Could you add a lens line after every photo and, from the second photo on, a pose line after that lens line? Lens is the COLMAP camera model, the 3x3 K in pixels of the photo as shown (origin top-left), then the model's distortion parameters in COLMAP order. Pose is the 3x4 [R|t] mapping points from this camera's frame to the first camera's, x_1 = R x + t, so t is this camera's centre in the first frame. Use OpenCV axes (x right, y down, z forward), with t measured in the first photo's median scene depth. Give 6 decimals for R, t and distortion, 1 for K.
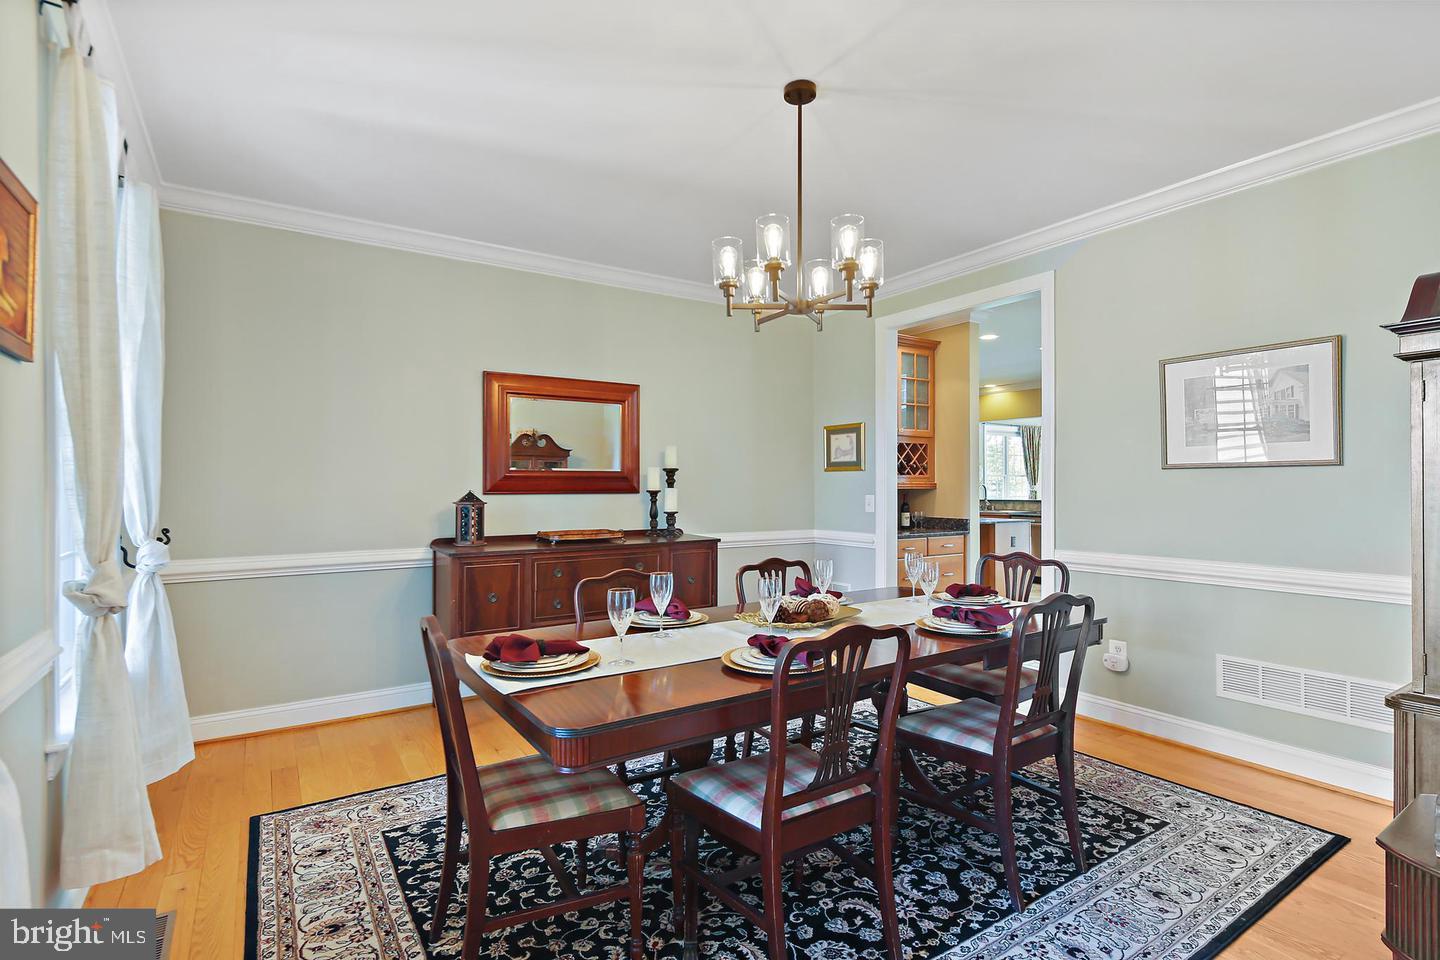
lens RADIAL K [[714.9, 0, 733.2], [0, 714.9, 475.6], [0, 0, 1]] dist [-0.011389, -0.000273]
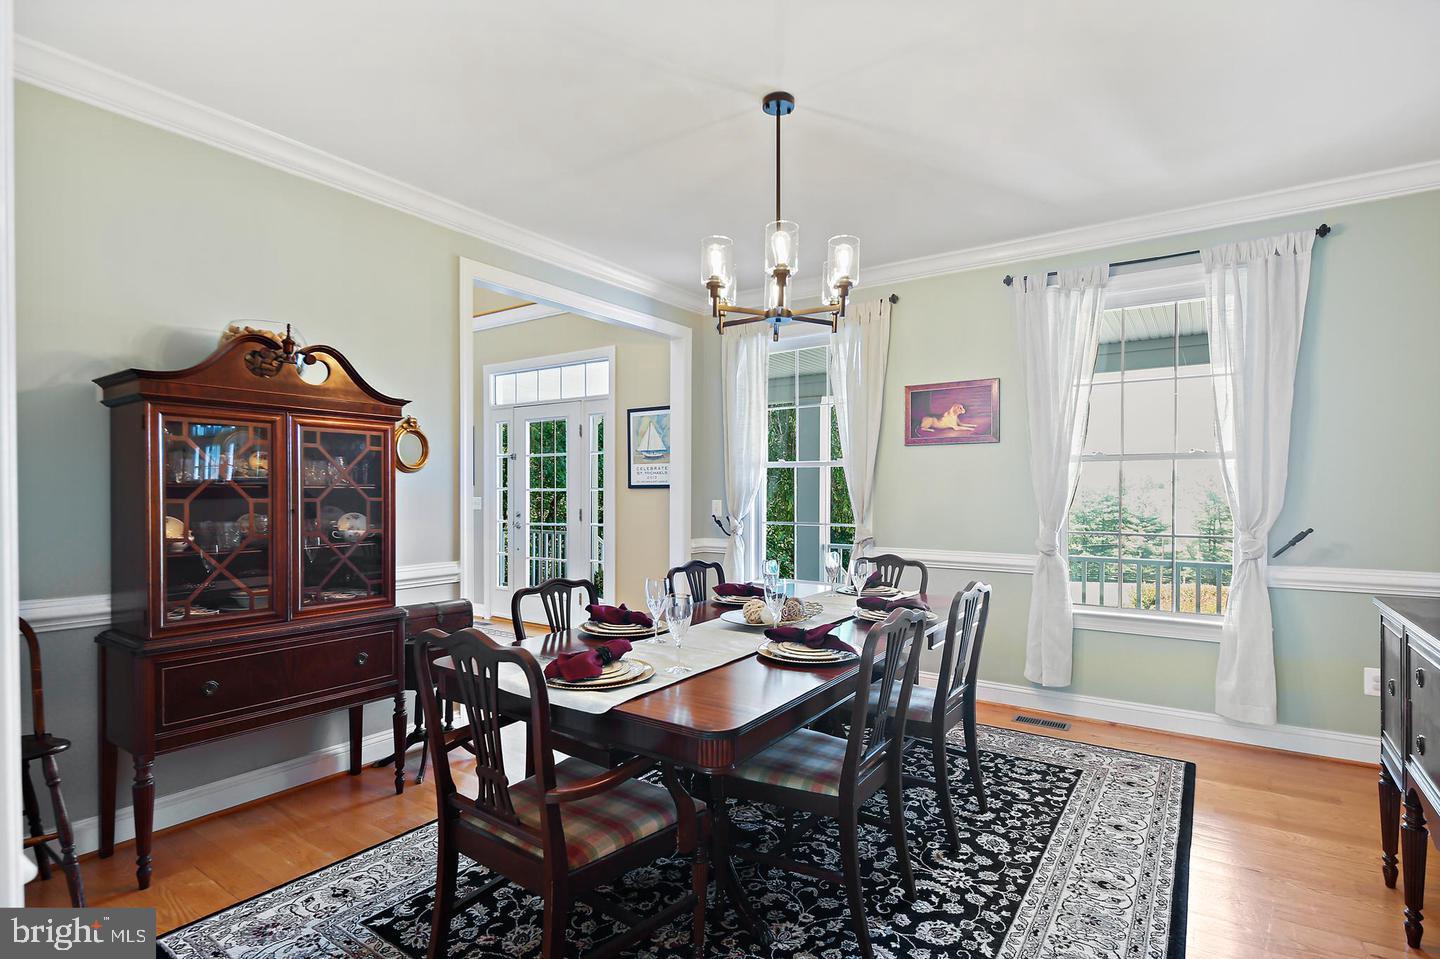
lens RADIAL K [[714.9, 0, 728.8], [0, 714.9, 485.9], [0, 0, 1]] dist [-0.011389, -0.000273]
pose [[0.921667, 0.010426, 0.387841, -0.442686], [-0.013278, 0.999901, 0.004675, 0.001631], [-0.387754, -0.009459, 0.921715, 0.113829]]
